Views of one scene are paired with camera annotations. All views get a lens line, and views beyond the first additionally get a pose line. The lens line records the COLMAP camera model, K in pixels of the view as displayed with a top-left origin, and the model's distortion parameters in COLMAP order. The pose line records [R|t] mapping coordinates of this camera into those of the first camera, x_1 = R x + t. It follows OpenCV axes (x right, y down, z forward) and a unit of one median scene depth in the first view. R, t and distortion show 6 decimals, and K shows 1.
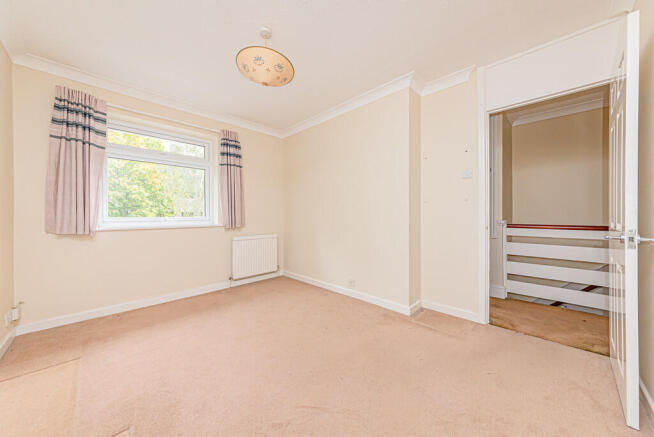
lens RADIAL K [[227.6, 0, 324.7], [0, 227.6, 214.6], [0, 0, 1]] dist [0.000972, 0.000164]
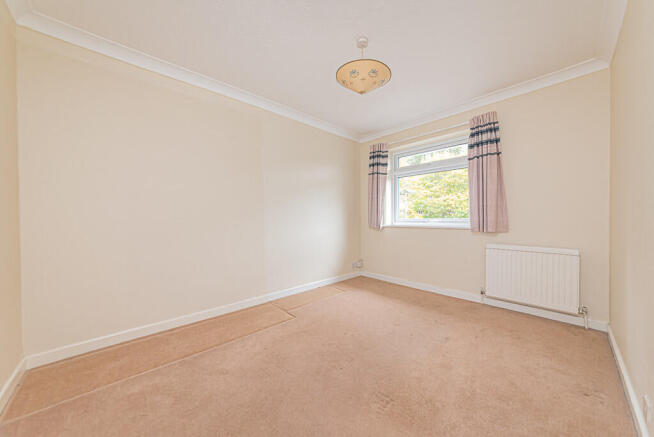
lens RADIAL K [[227.6, 0, 324.7], [0, 227.6, 214.6], [0, 0, 1]] dist [0.000972, 0.000164]
pose [[-0.038922, -0.009337, -0.999199, 0.454427], [0.005002, 0.999942, -0.009539, 0.001650], [0.999230, -0.005369, -0.038873, 0.479010]]
